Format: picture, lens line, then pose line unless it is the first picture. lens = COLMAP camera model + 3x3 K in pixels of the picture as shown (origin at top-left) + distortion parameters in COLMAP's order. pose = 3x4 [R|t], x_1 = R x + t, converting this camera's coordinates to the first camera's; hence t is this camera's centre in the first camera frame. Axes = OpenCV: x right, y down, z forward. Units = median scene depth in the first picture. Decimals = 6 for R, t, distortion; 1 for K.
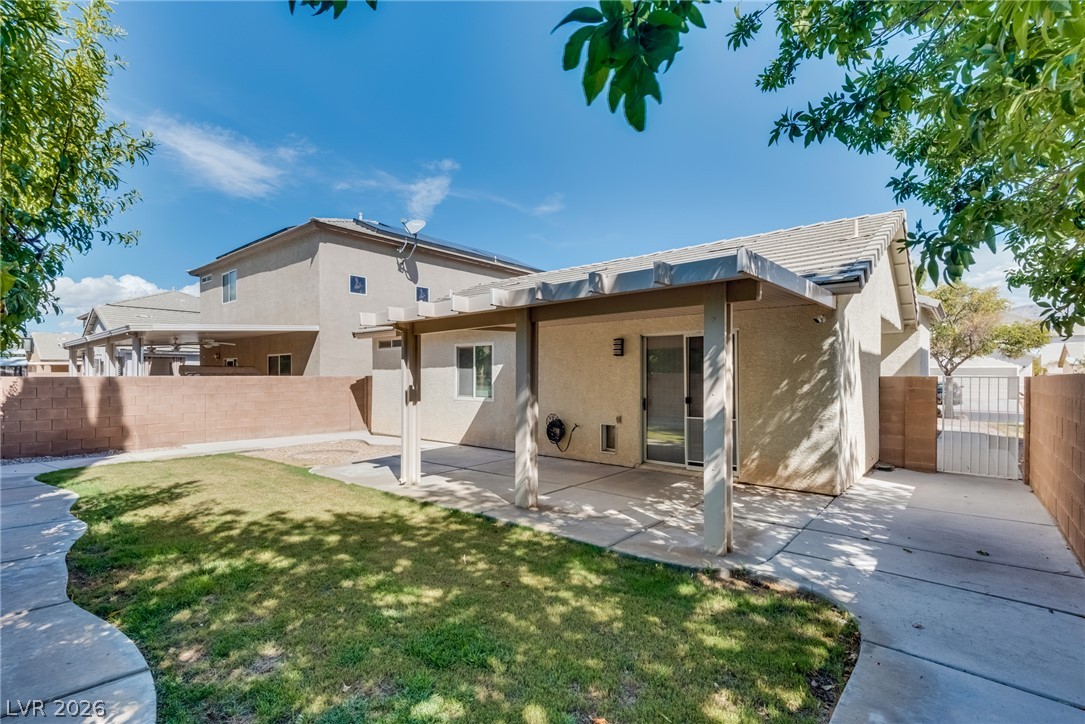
lens RADIAL K [[499.8, 0, 542.5], [0, 499.8, 362.0], [0, 0, 1]] dist [0.022545, -0.001077]
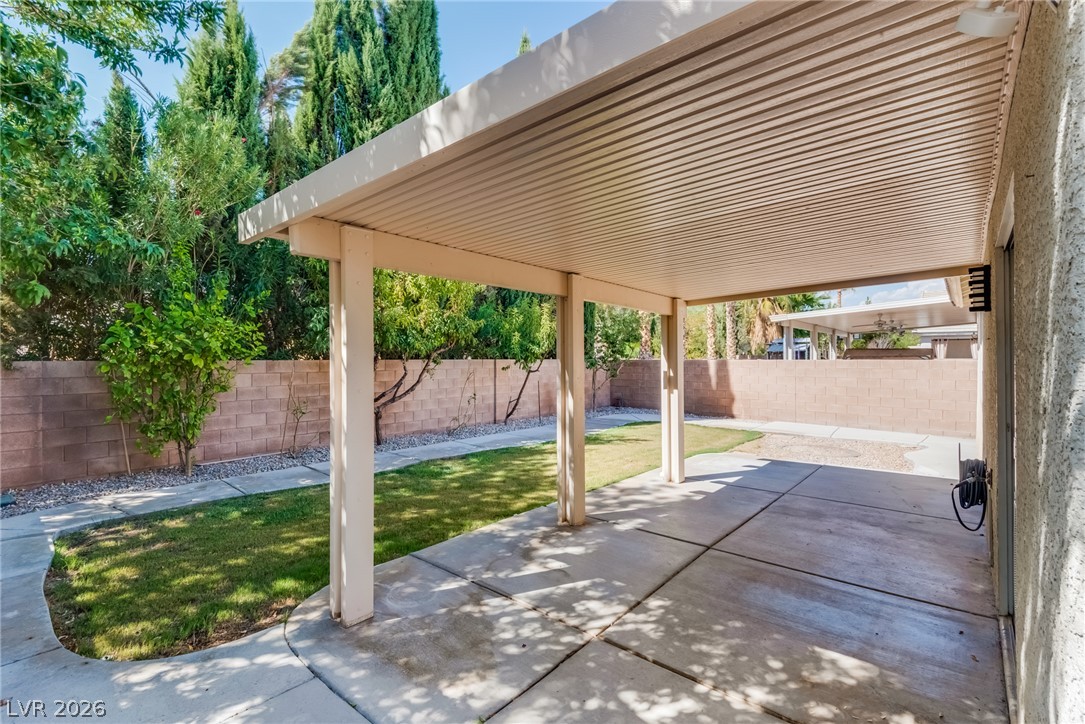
lens RADIAL K [[499.8, 0, 542.5], [0, 499.8, 362.0], [0, 0, 1]] dist [0.022545, -0.001077]
pose [[-0.010741, 0.008837, -0.999903, 0.840017], [0.026484, 0.999613, 0.008550, 0.020953], [0.999592, -0.026390, -0.010971, 1.027547]]
